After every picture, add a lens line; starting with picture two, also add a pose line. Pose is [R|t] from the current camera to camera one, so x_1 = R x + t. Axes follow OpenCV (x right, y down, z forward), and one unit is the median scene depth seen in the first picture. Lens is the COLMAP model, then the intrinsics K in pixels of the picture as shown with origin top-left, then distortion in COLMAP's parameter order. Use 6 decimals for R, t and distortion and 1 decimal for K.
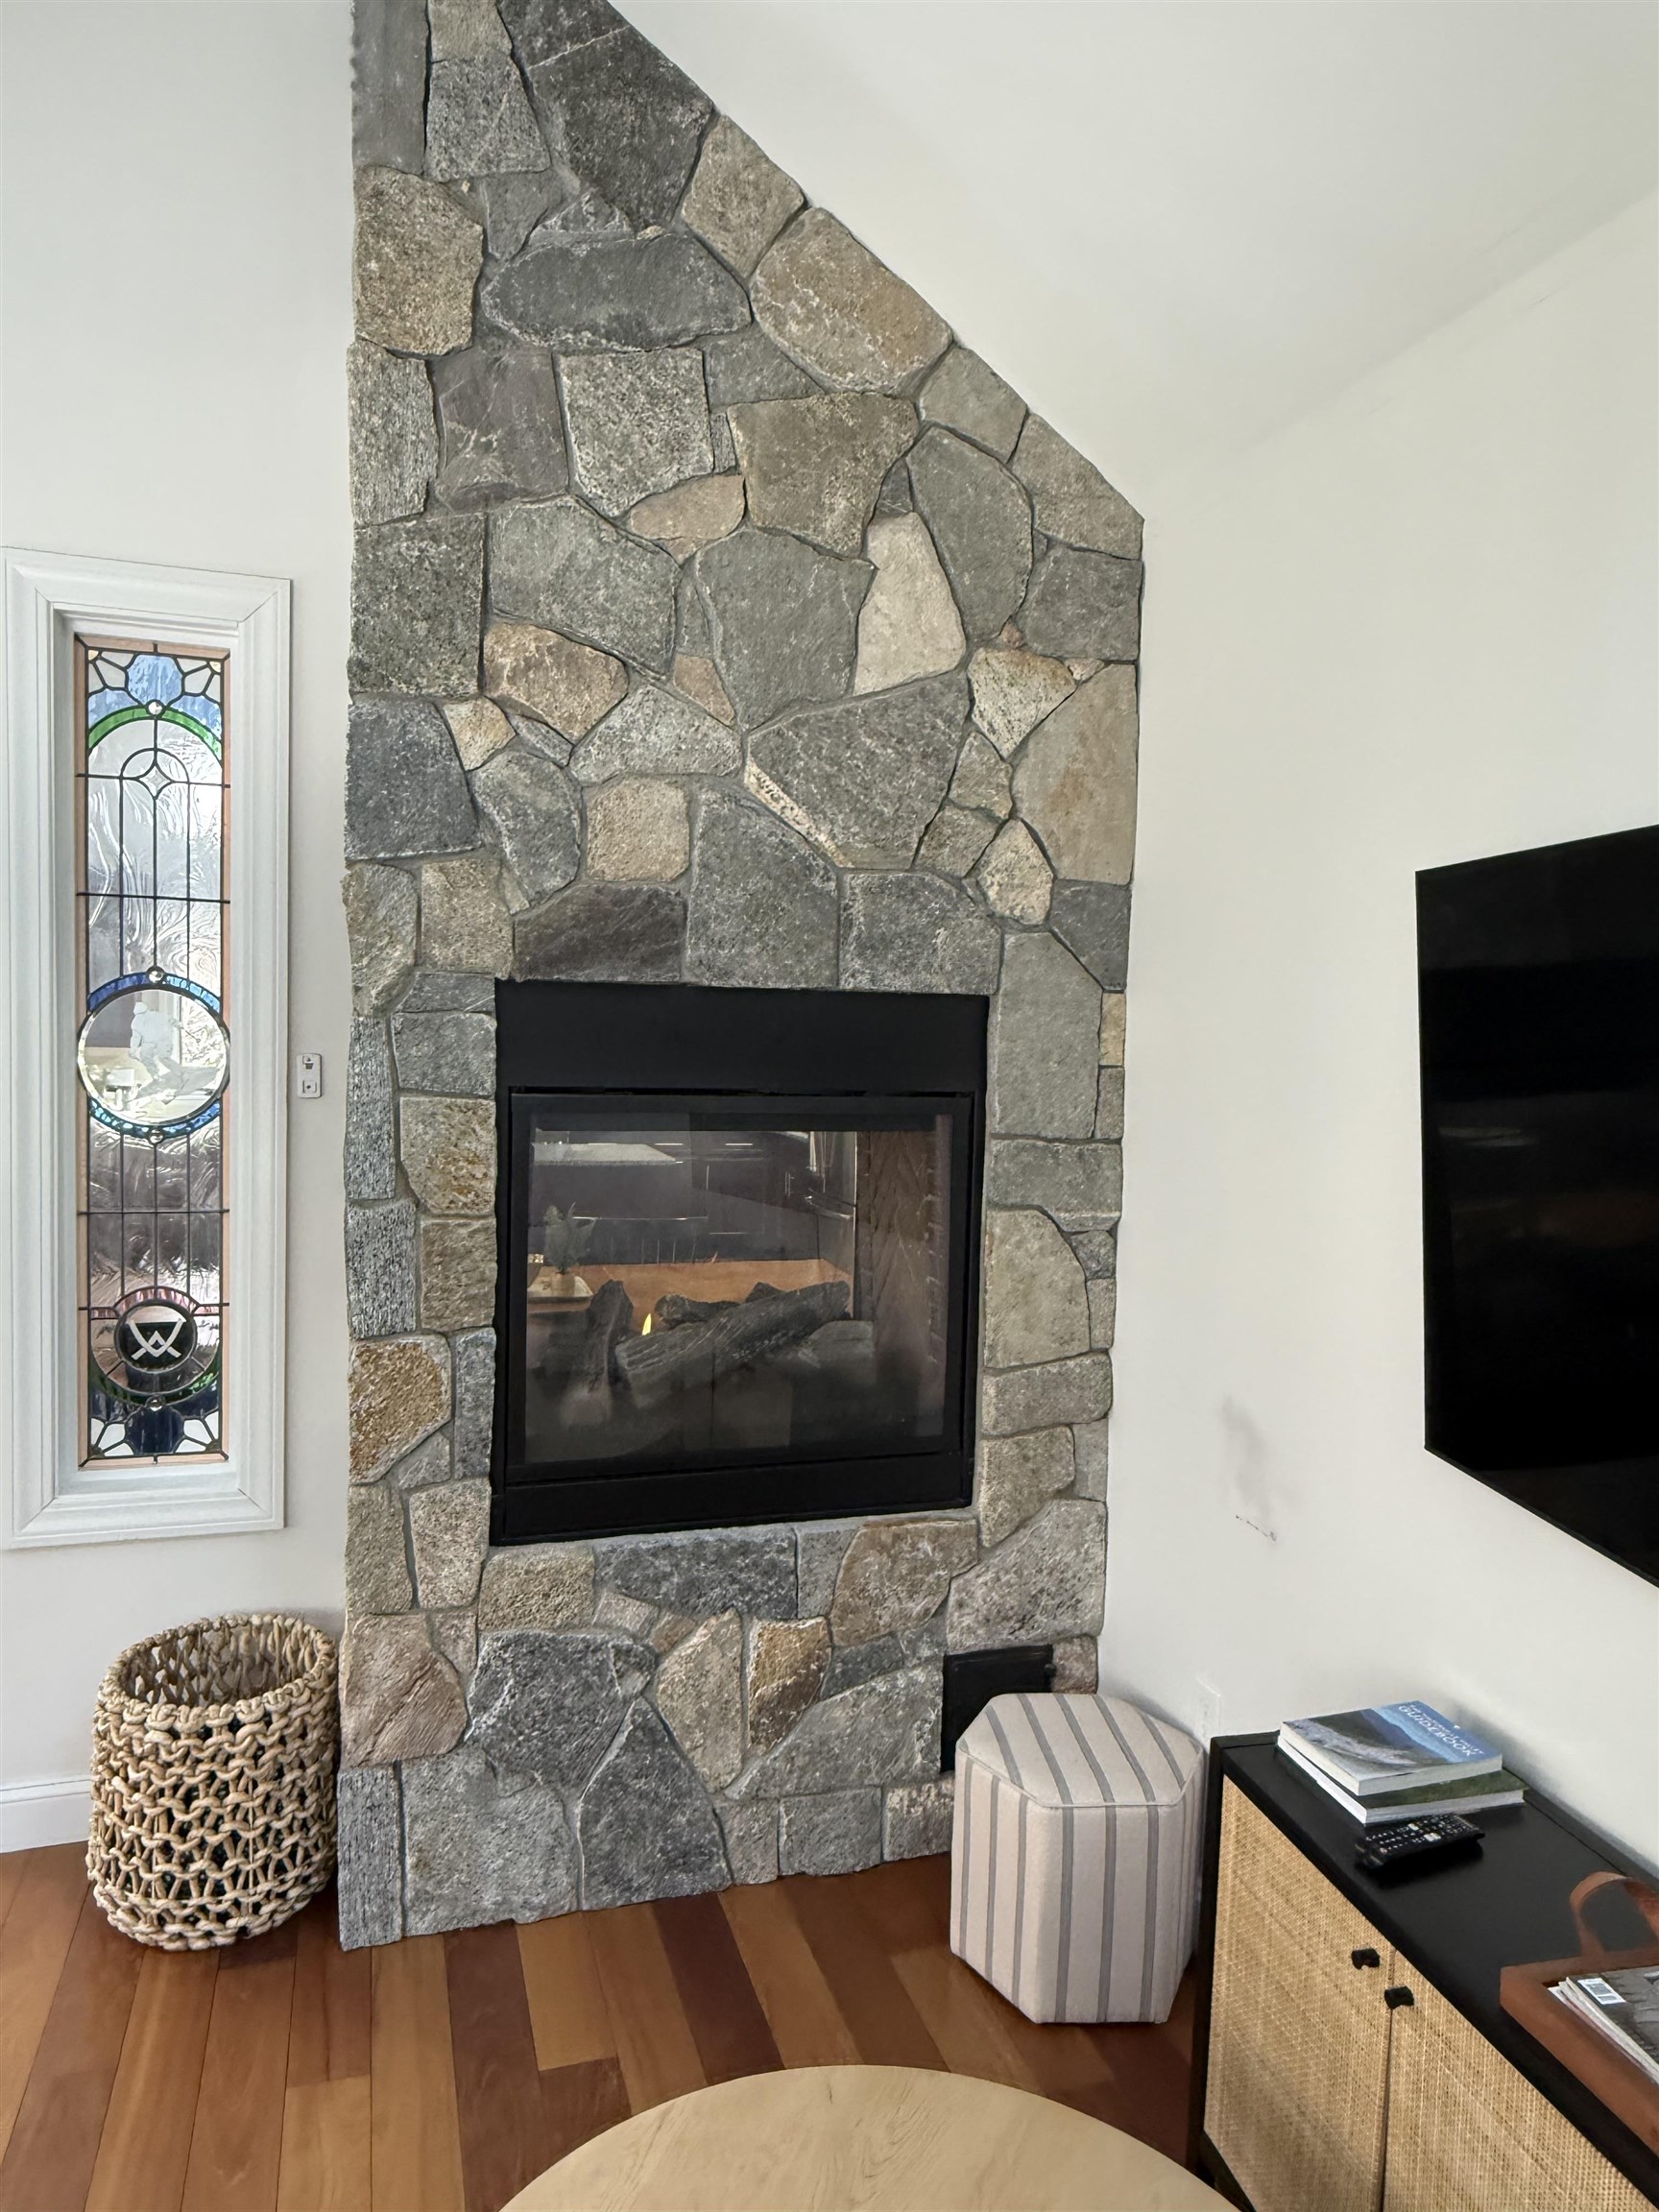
lens RADIAL K [[1416.6, 0, 827.0], [0, 1416.6, 1104.1], [0, 0, 1]] dist [0.015093, -0.000660]
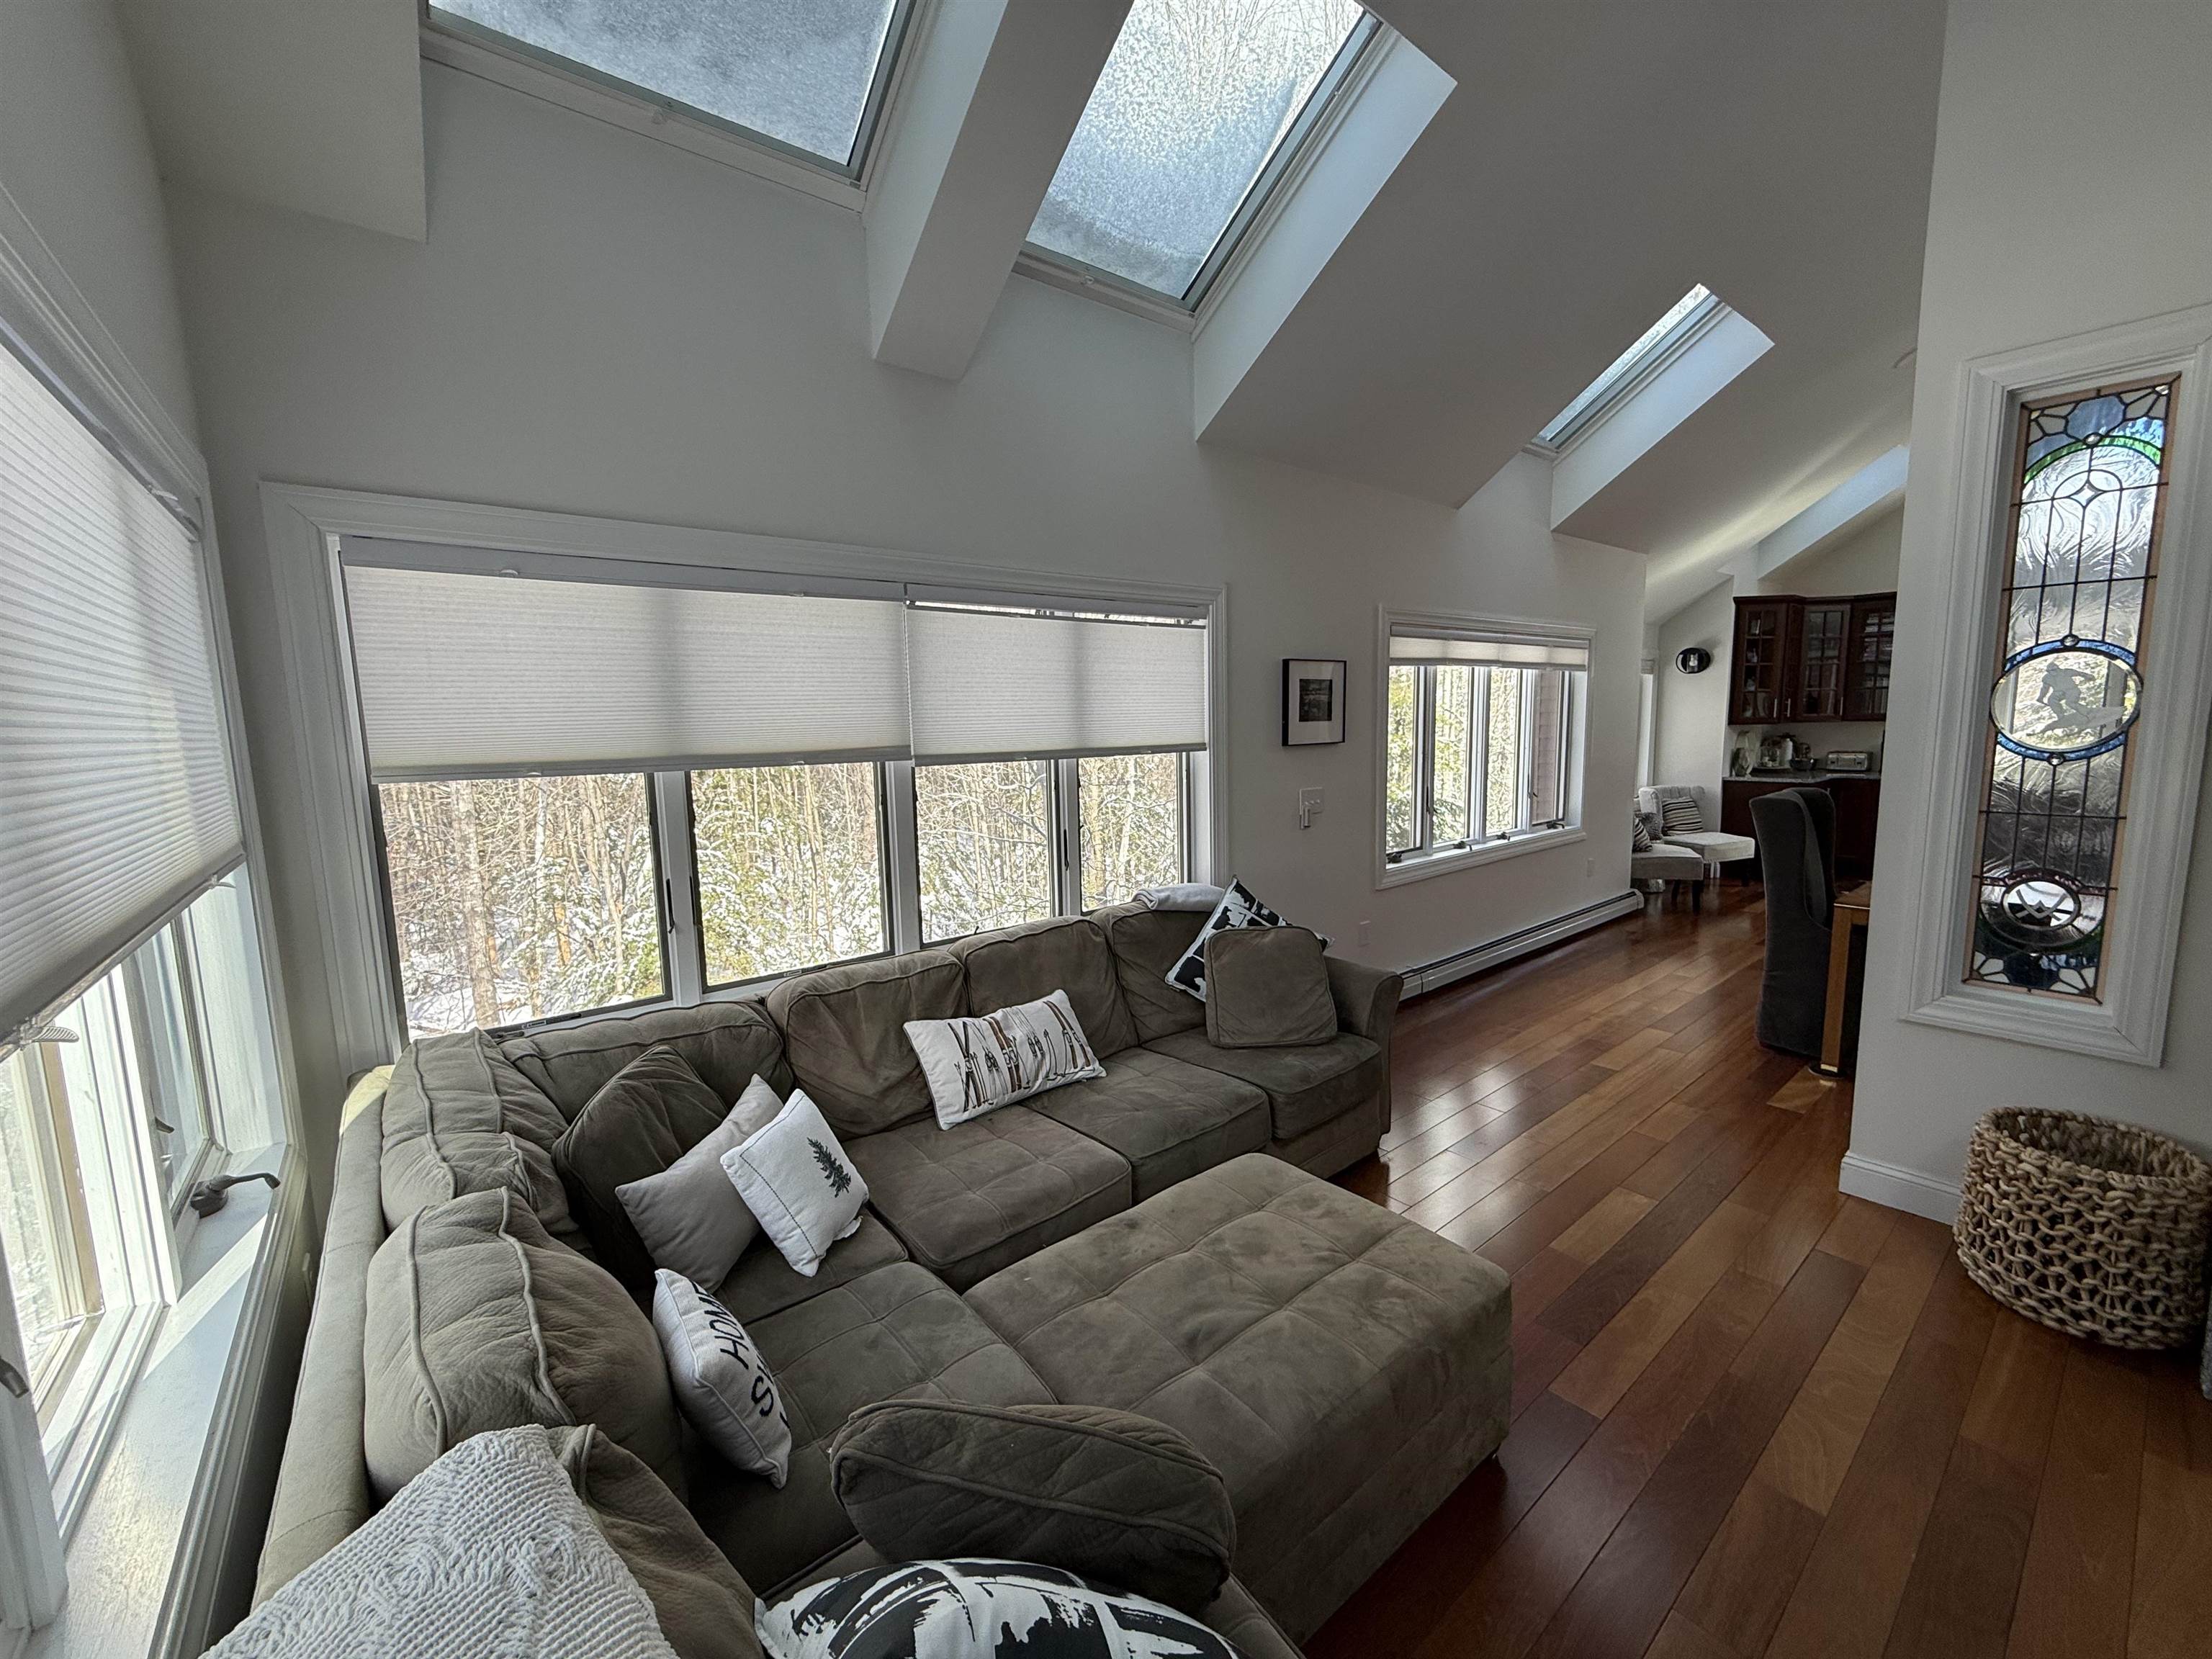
lens RADIAL K [[877.0, 0, 1094.1], [0, 877.0, 829.3], [0, 0, 1]] dist [-0.001938, -0.000257]
pose [[0.352210, 0.084361, -0.932111, -0.006071], [-0.029555, 0.996435, 0.079015, 0.053225], [0.935454, -0.000282, 0.353448, -0.179804]]
